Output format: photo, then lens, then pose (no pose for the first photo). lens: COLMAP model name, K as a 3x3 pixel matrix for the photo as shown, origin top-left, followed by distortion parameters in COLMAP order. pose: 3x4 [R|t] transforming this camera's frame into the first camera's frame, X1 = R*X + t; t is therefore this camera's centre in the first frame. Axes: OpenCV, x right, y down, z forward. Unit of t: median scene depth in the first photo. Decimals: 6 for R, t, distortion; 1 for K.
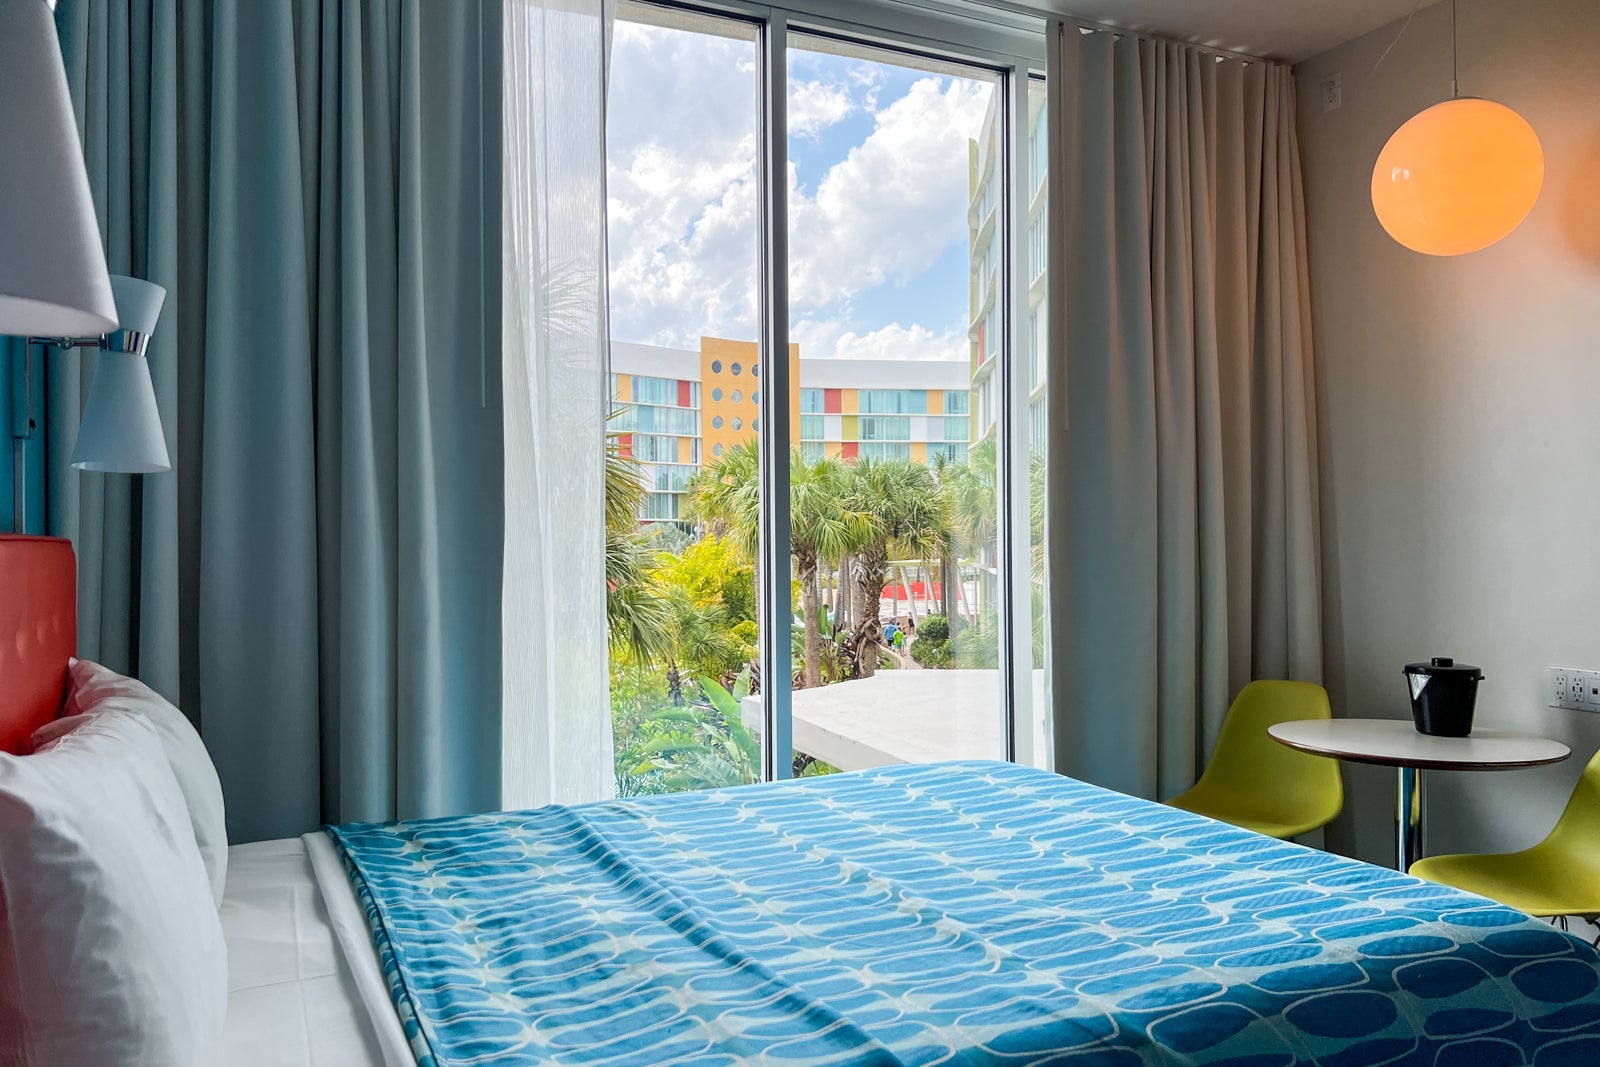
lens RADIAL K [[1245.1, 0, 800.0], [0, 1245.1, 533.5], [0, 0, 1]] dist [0.035328, -0.015050]
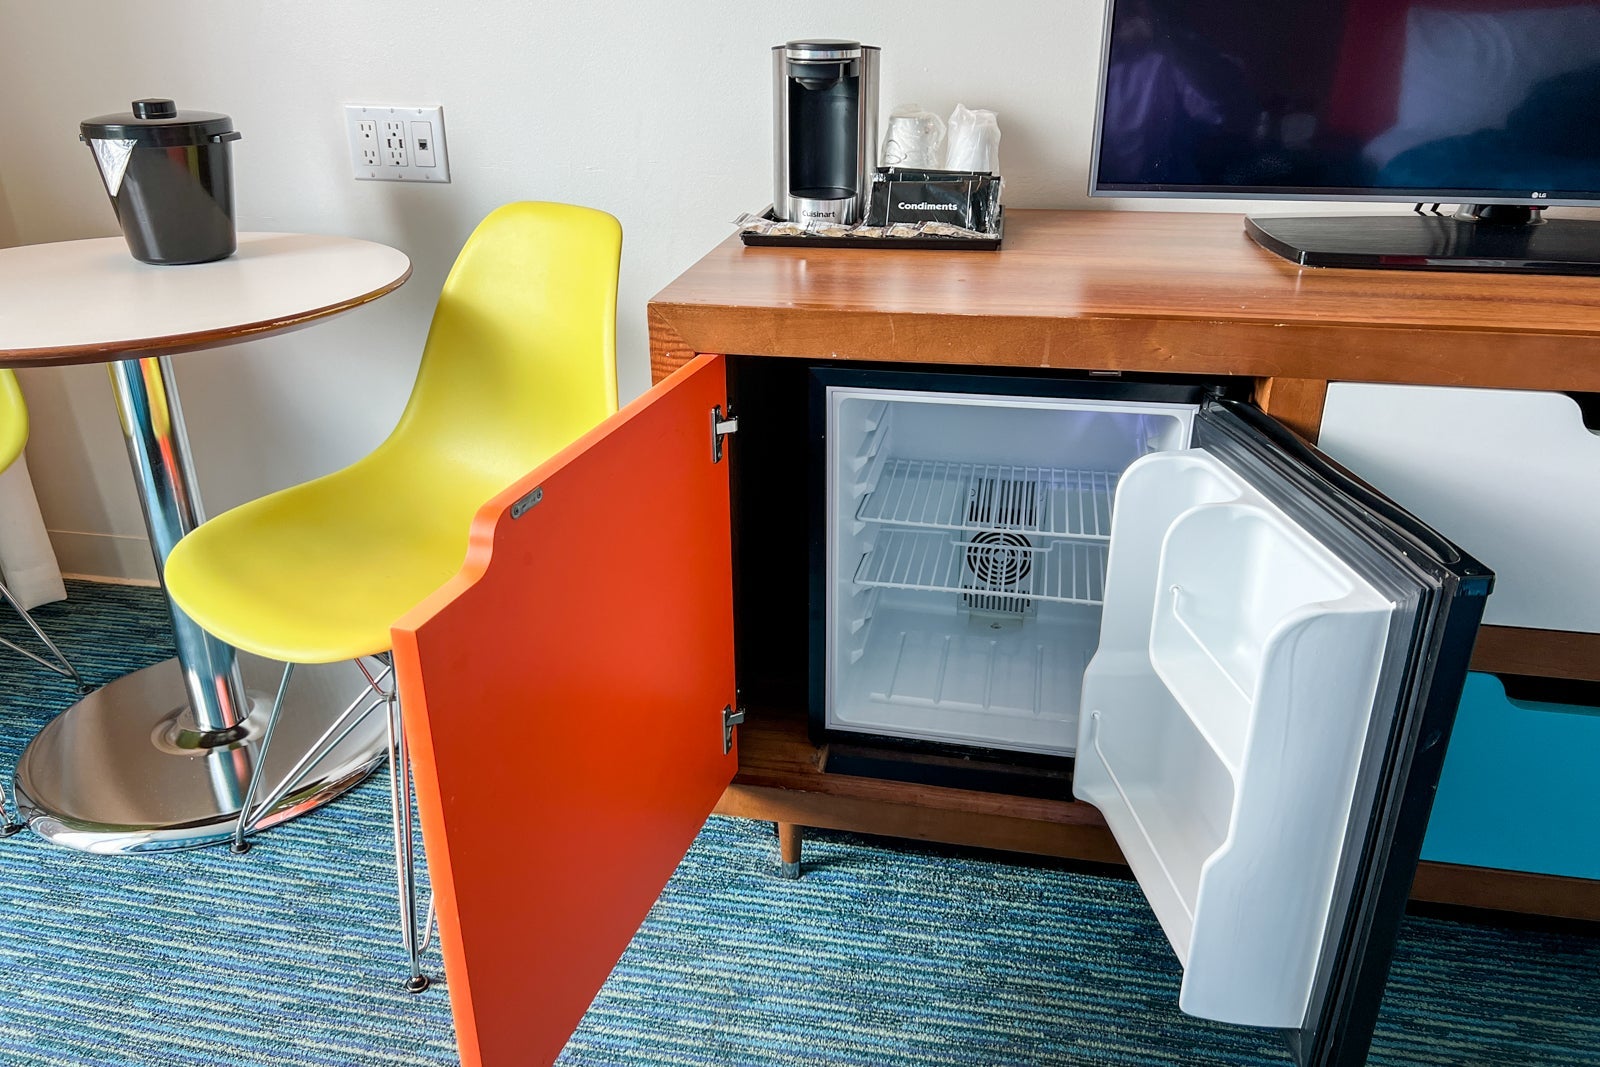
lens RADIAL K [[1245.1, 0, 795.0], [0, 1245.1, 528.6], [0, 0, 1]] dist [0.035328, -0.015050]
pose [[0.585696, -0.326946, 0.741665, 0.243675], [-0.021650, 0.908399, 0.417544, 0.041113], [-0.810241, -0.260611, 0.524967, 0.503449]]
